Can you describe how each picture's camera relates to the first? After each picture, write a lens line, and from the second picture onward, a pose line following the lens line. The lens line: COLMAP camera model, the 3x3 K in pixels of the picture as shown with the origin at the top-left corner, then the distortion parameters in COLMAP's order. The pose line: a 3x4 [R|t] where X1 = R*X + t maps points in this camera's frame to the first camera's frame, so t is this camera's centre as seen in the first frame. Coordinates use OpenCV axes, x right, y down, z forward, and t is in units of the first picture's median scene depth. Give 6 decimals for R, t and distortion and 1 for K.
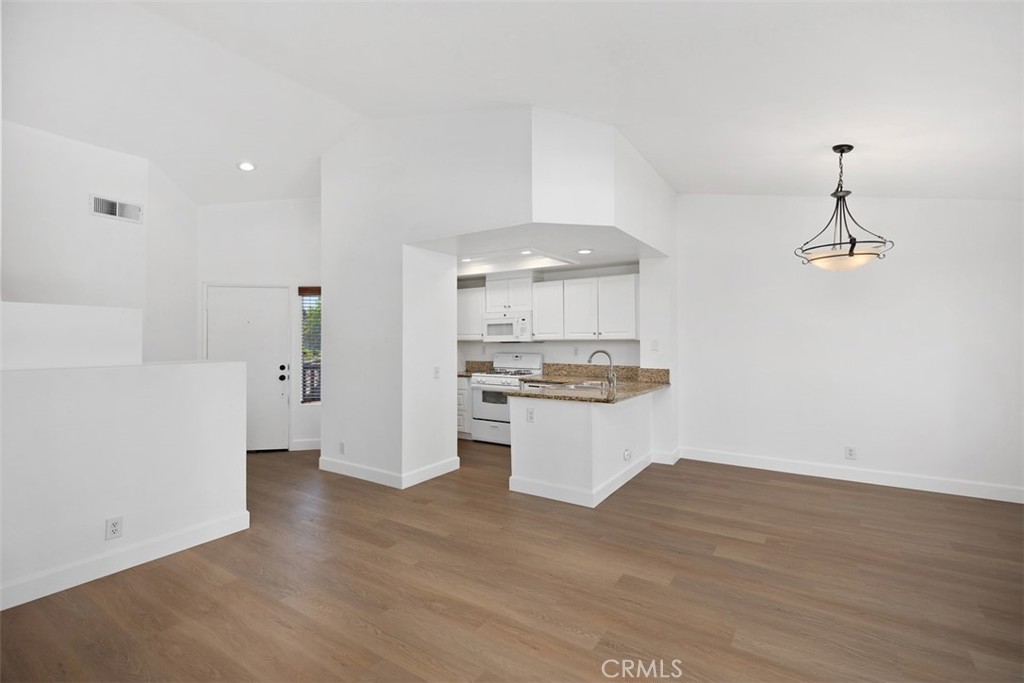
lens RADIAL K [[459.8, 0, 508.5], [0, 459.8, 335.7], [0, 0, 1]] dist [0.006422, -0.000628]
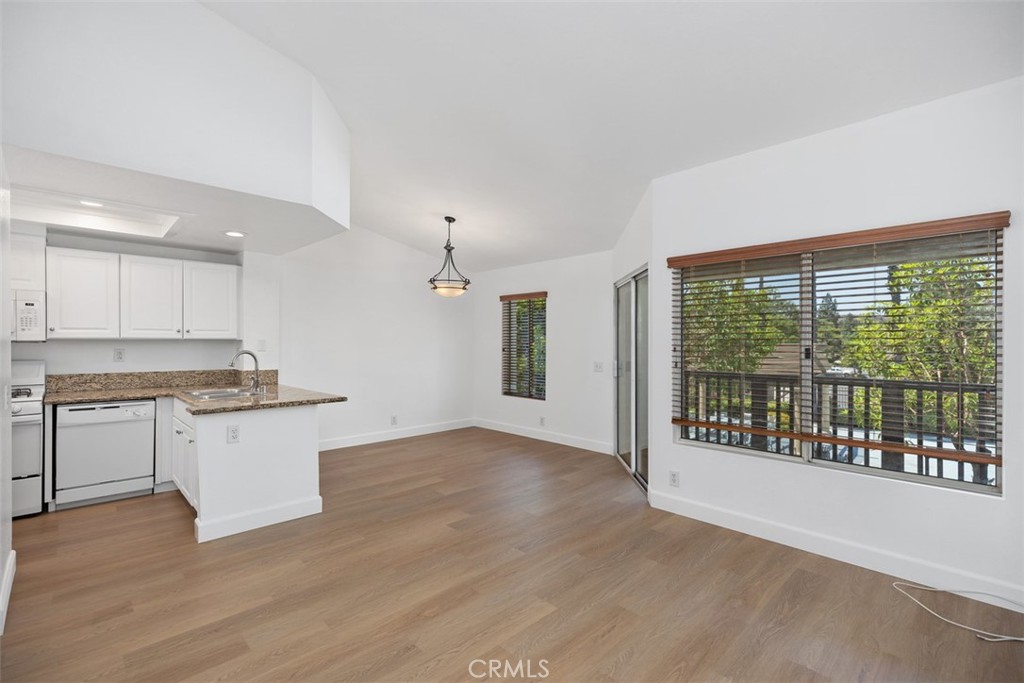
lens RADIAL K [[459.8, 0, 509.3], [0, 459.8, 342.5], [0, 0, 1]] dist [0.006422, -0.000628]
pose [[0.221482, 0.001753, 0.975163, -0.572323], [-0.013739, 0.999905, 0.001323, 0.007530], [-0.975068, -0.013690, 0.221485, 0.338768]]
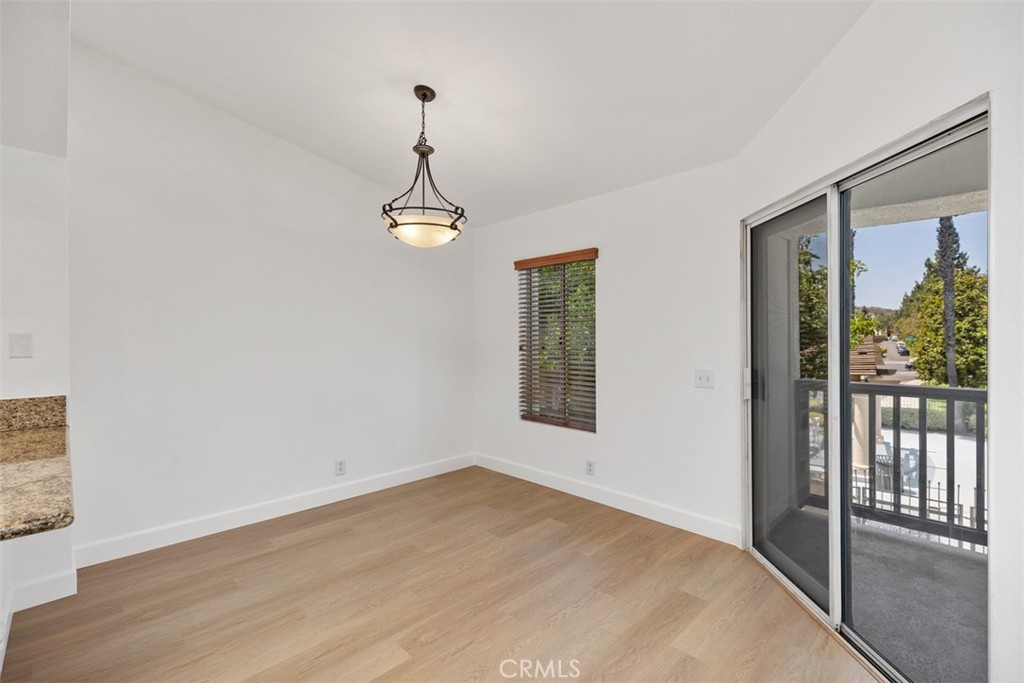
lens RADIAL K [[459.8, 0, 510.6], [0, 459.8, 338.2], [0, 0, 1]] dist [0.006422, -0.000628]
pose [[0.216422, -0.003920, 0.976292, -0.017764], [-0.004330, 0.999978, 0.004975, 0.010499], [-0.976290, -0.005304, 0.216400, 0.512326]]
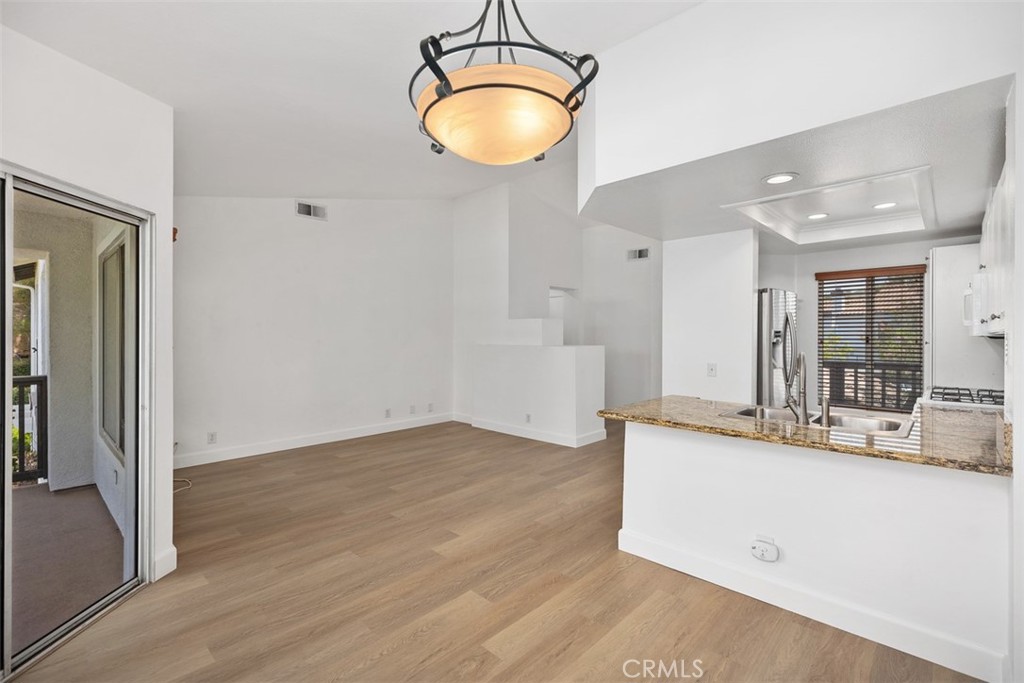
lens RADIAL K [[459.8, 0, 511.7], [0, 459.8, 337.9], [0, 0, 1]] dist [0.006422, -0.000628]
pose [[-0.173107, 0.010697, -0.984845, 0.828467], [0.012828, 0.999881, 0.008605, 0.005536], [0.984820, -0.011144, -0.173223, 0.809211]]
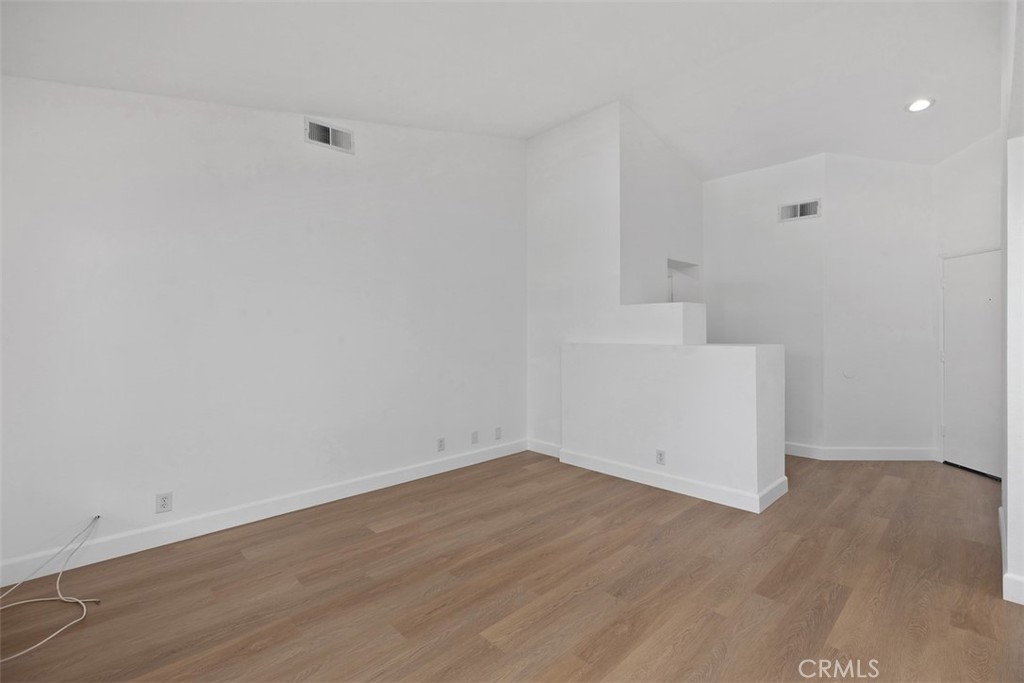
lens RADIAL K [[459.8, 0, 511.9], [0, 459.8, 334.7], [0, 0, 1]] dist [0.006422, -0.000628]
pose [[-0.218434, 0.008160, -0.975818, 0.396495], [0.017598, 0.999835, 0.004421, 0.012581], [0.975693, -0.016207, -0.218541, 0.535267]]
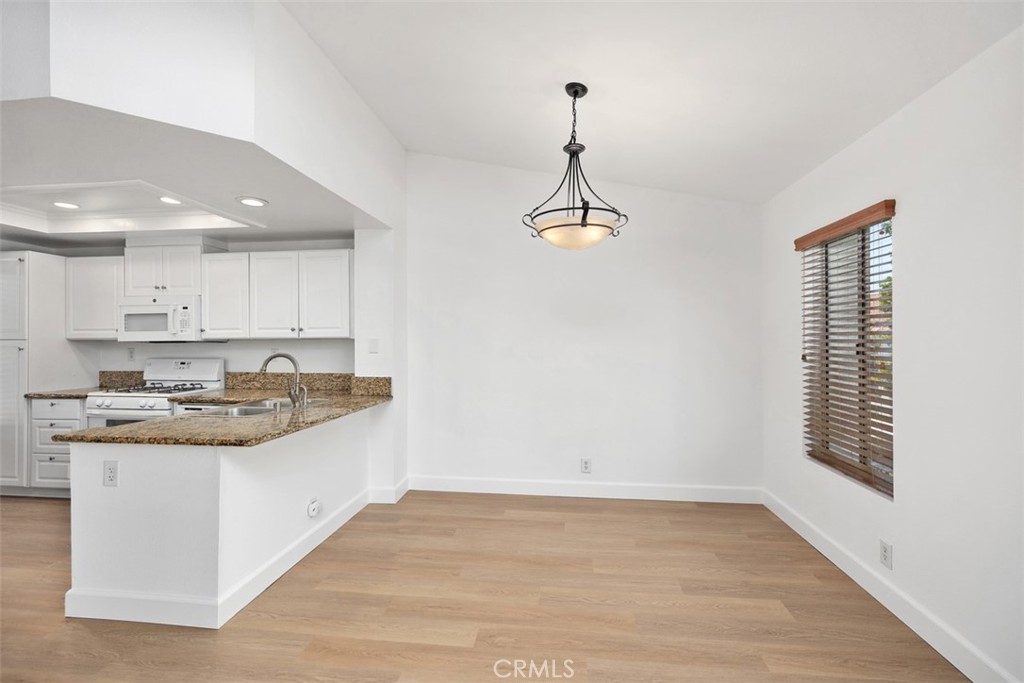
lens RADIAL K [[459.8, 0, 507.7], [0, 459.8, 335.4], [0, 0, 1]] dist [0.006422, -0.000628]
pose [[0.897740, 0.005142, 0.440497, 0.213800], [-0.004776, 0.999987, -0.001939, 0.005217], [-0.440501, -0.000363, 0.897752, 0.270236]]
